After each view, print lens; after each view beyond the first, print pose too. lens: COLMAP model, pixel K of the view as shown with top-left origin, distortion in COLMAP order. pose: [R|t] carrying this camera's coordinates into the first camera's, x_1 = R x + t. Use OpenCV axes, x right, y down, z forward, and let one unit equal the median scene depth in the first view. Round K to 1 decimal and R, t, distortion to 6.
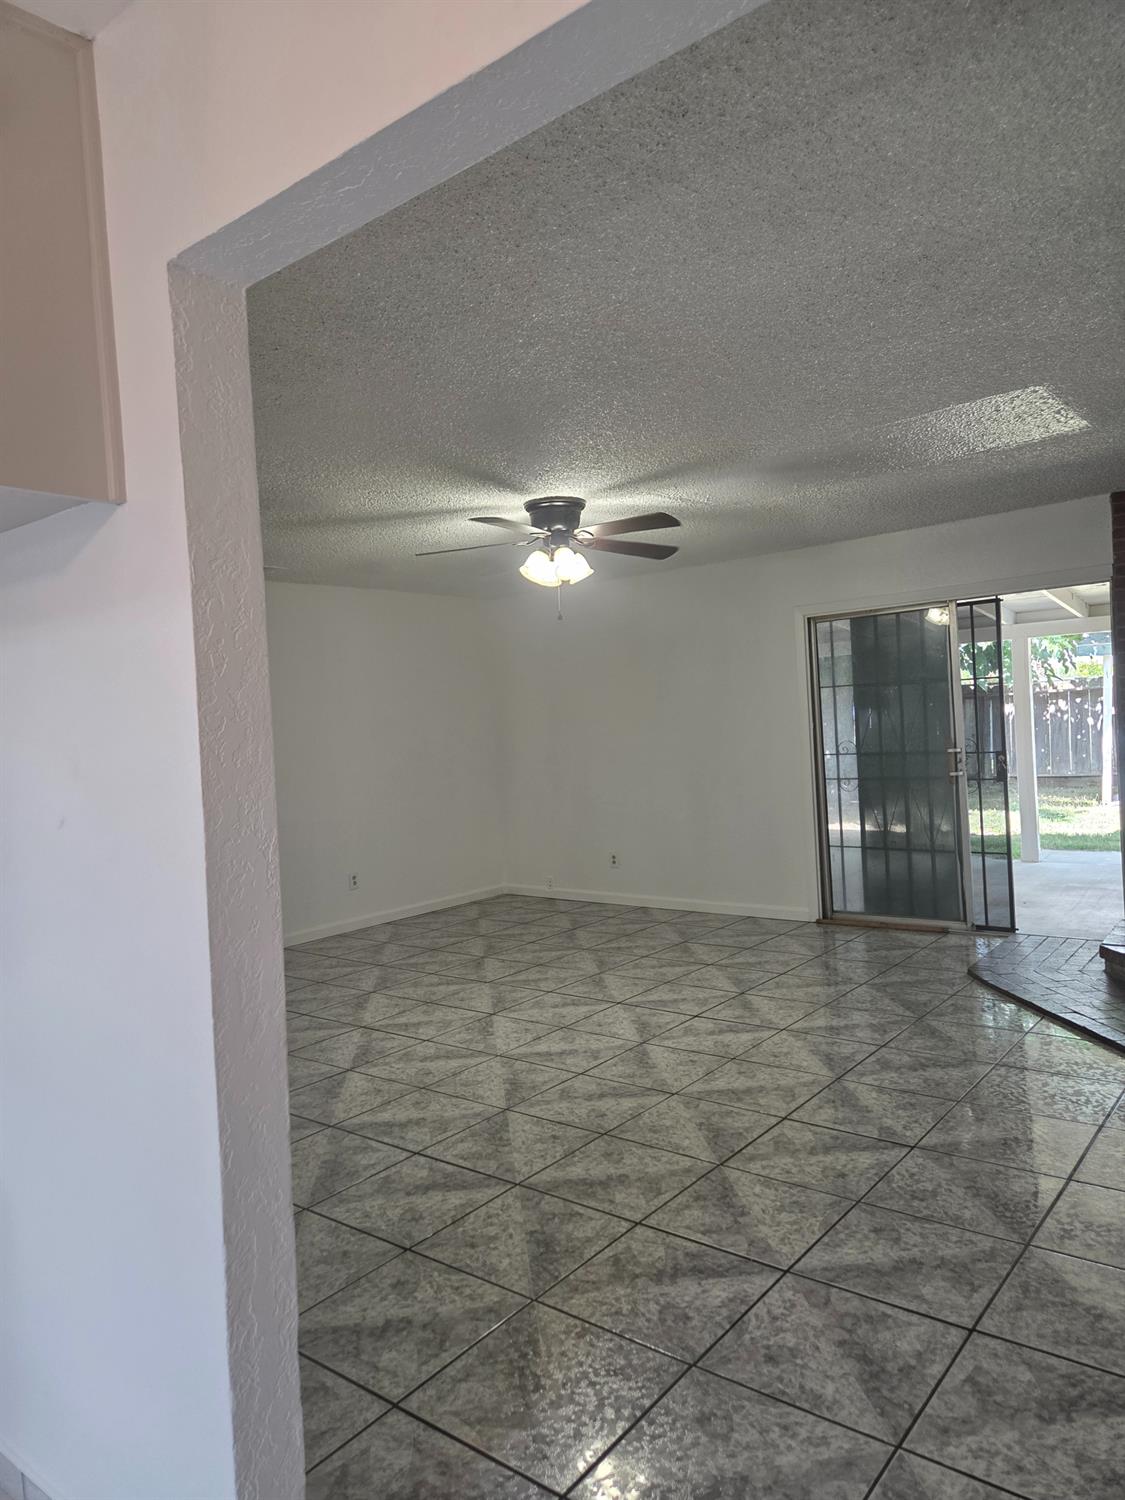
lens RADIAL K [[997.6, 0, 565.7], [0, 997.6, 742.1], [0, 0, 1]] dist [0.070165, -0.052670]
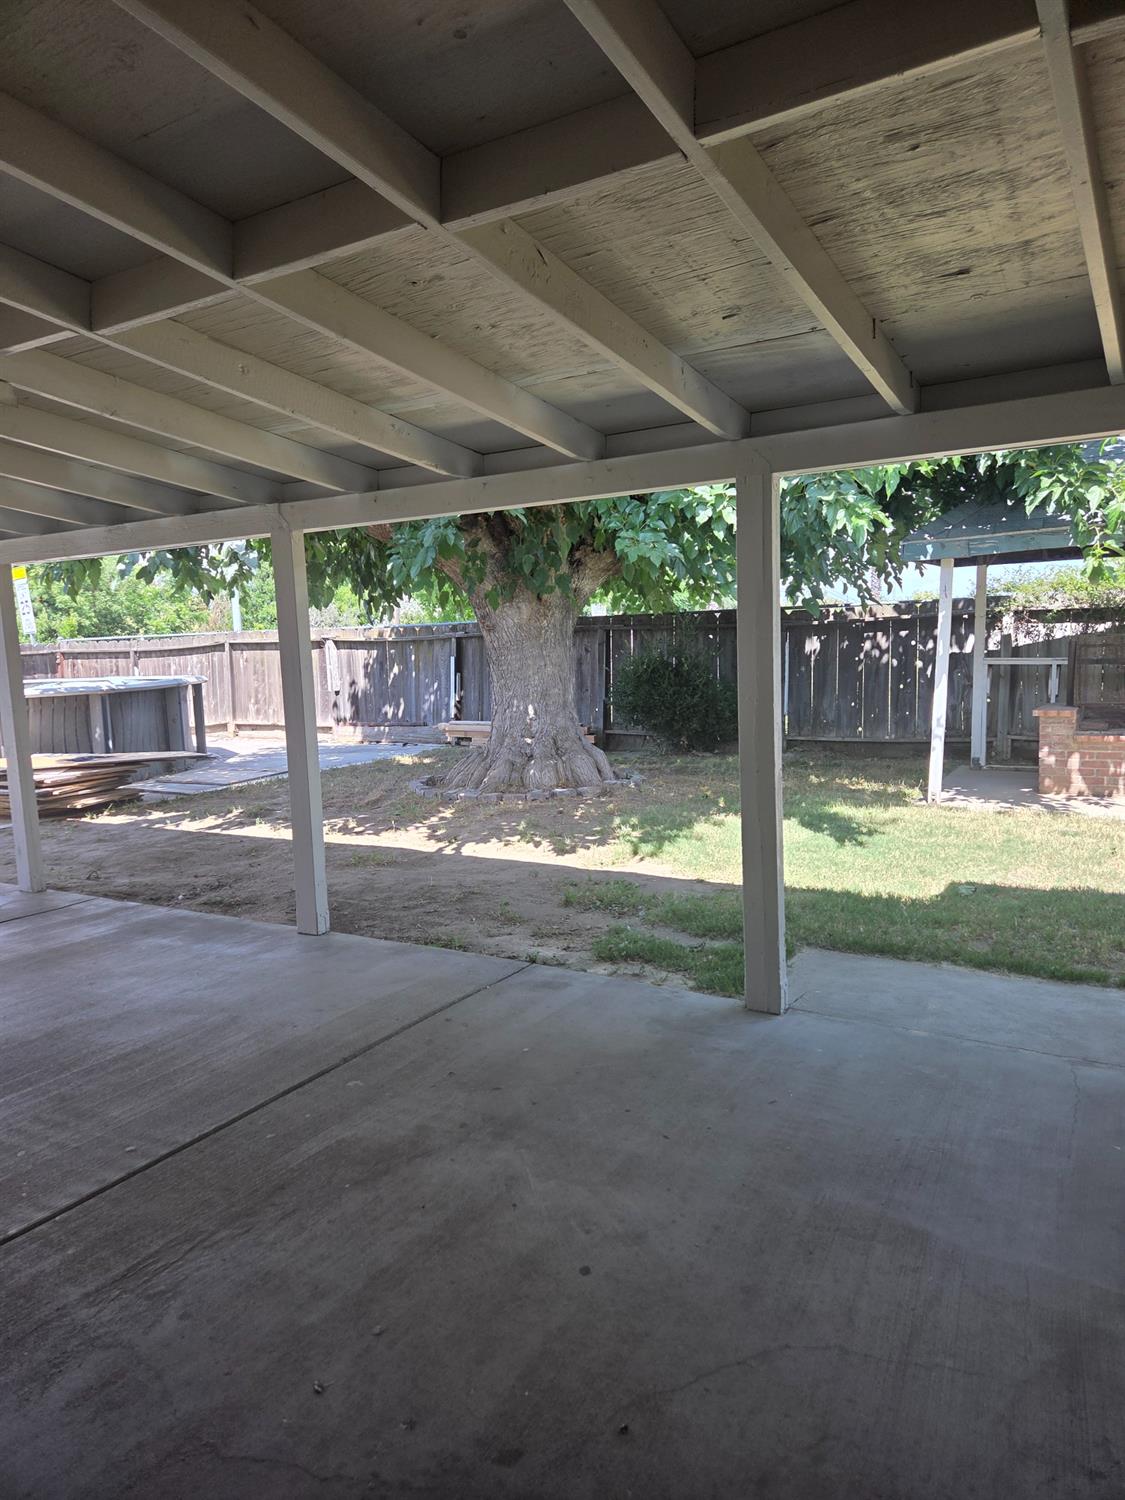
lens RADIAL K [[997.6, 0, 565.7], [0, 997.6, 742.1], [0, 0, 1]] dist [0.070165, -0.052670]
pose [[0.990153, 0.013197, 0.139369, 0.880705], [-0.024612, 0.996451, 0.080500, -0.083689], [-0.137812, -0.083138, 0.986963, 1.672936]]
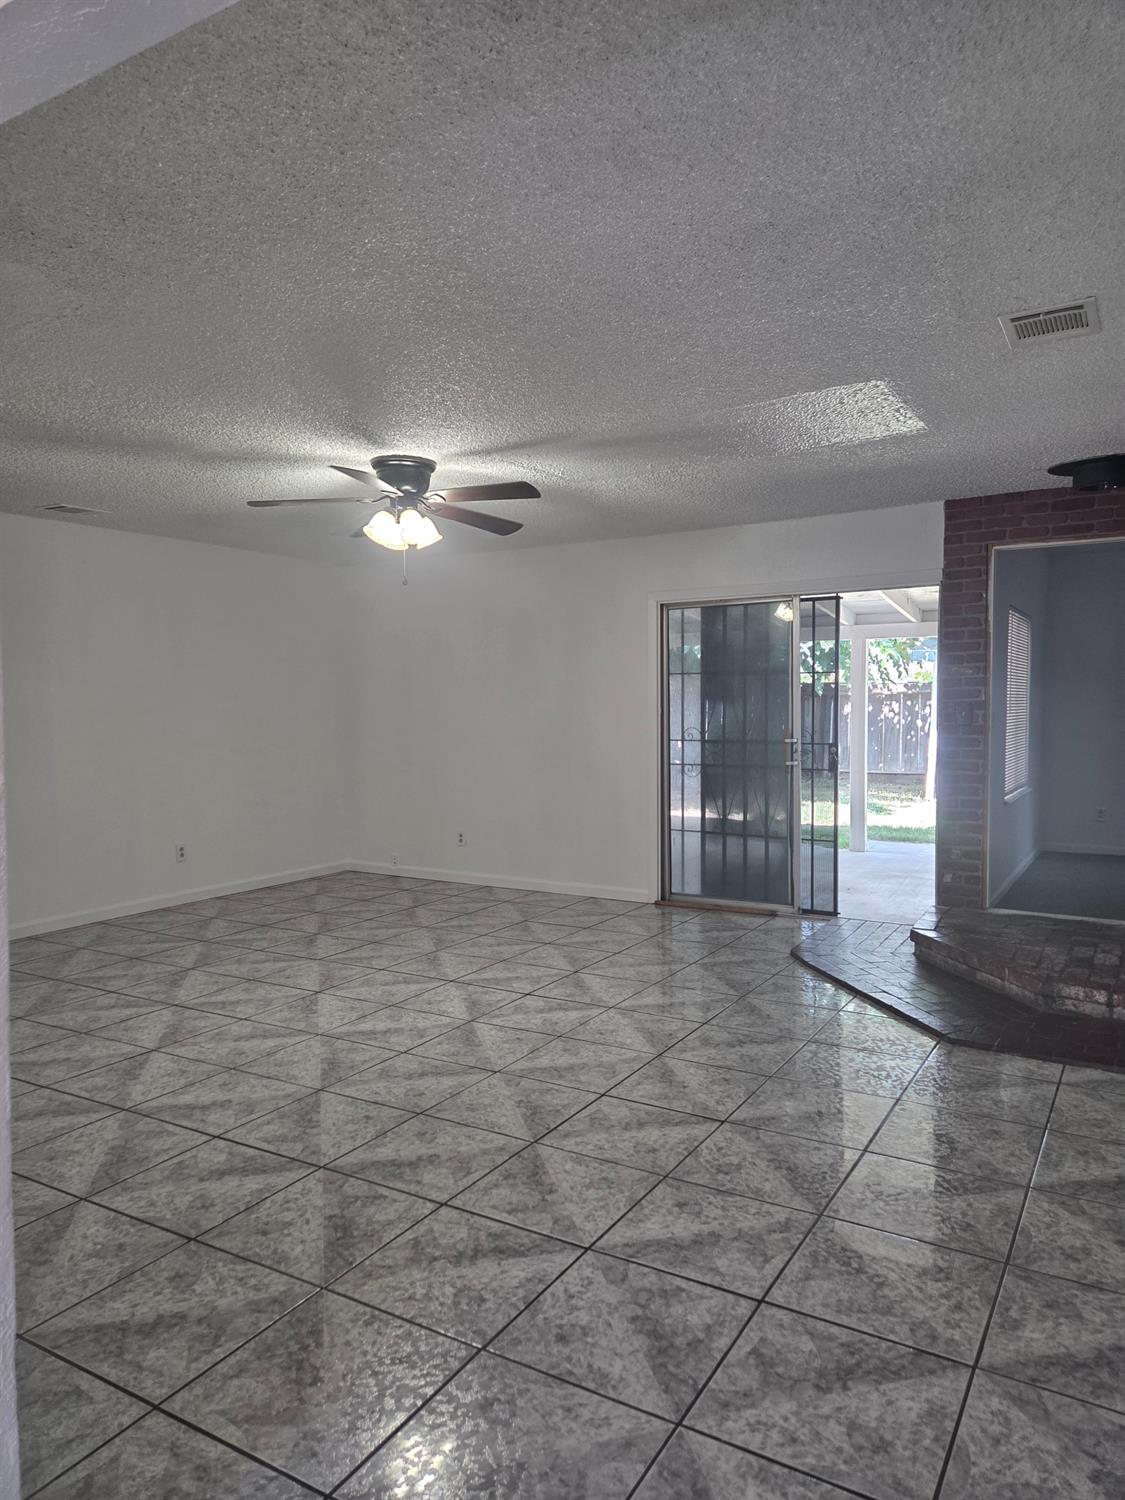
lens RADIAL K [[990.4, 0, 567.6], [0, 990.4, 752.7], [0, 0, 1]] dist [0.083687, -0.066597]
pose [[0.989521, 0.040923, 0.138468, 0.032038], [-0.044581, 0.998731, 0.023417, 0.012350], [-0.137334, -0.029344, 0.990090, 0.033418]]
